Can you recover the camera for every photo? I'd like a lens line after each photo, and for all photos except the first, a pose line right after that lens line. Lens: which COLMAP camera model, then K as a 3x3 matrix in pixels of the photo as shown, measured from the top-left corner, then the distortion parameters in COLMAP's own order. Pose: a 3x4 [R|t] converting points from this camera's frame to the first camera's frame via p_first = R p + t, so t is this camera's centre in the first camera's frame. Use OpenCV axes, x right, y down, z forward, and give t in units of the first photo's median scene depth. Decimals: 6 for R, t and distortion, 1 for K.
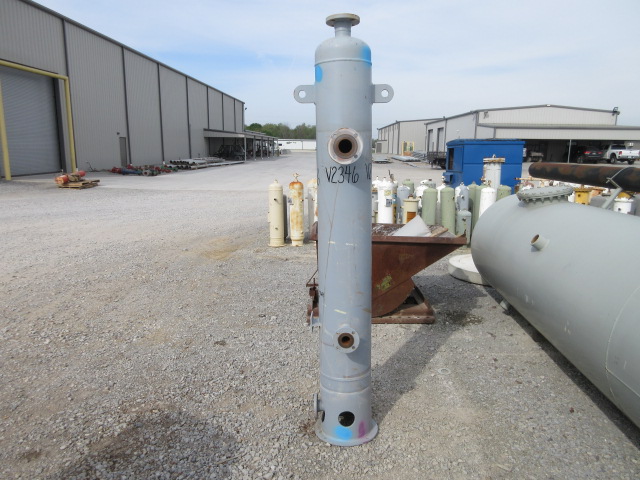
lens RADIAL K [[498.7, 0, 320.0], [0, 498.7, 240.0], [0, 0, 1]] dist [0.001420, 0.000331]
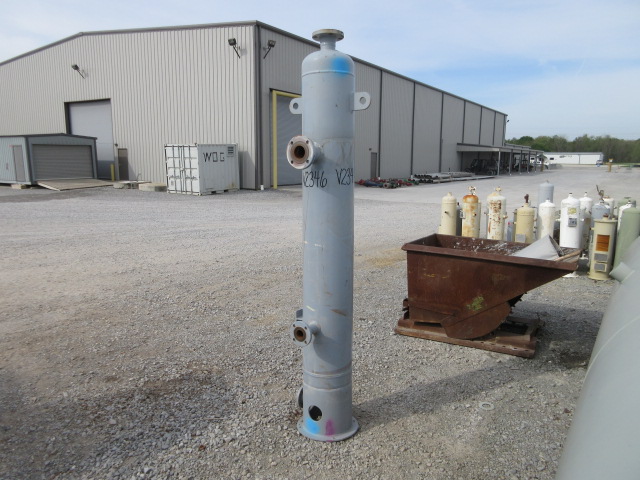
lens RADIAL K [[502.1, 0, 320.0], [0, 502.1, 240.0], [0, 0, 1]] dist [0.012251, 0.017916]
pose [[0.849448, 0.077964, -0.521880, 0.214471], [-0.094448, 0.995517, -0.005010, 0.000951], [0.519150, 0.053546, 0.853004, 0.032705]]
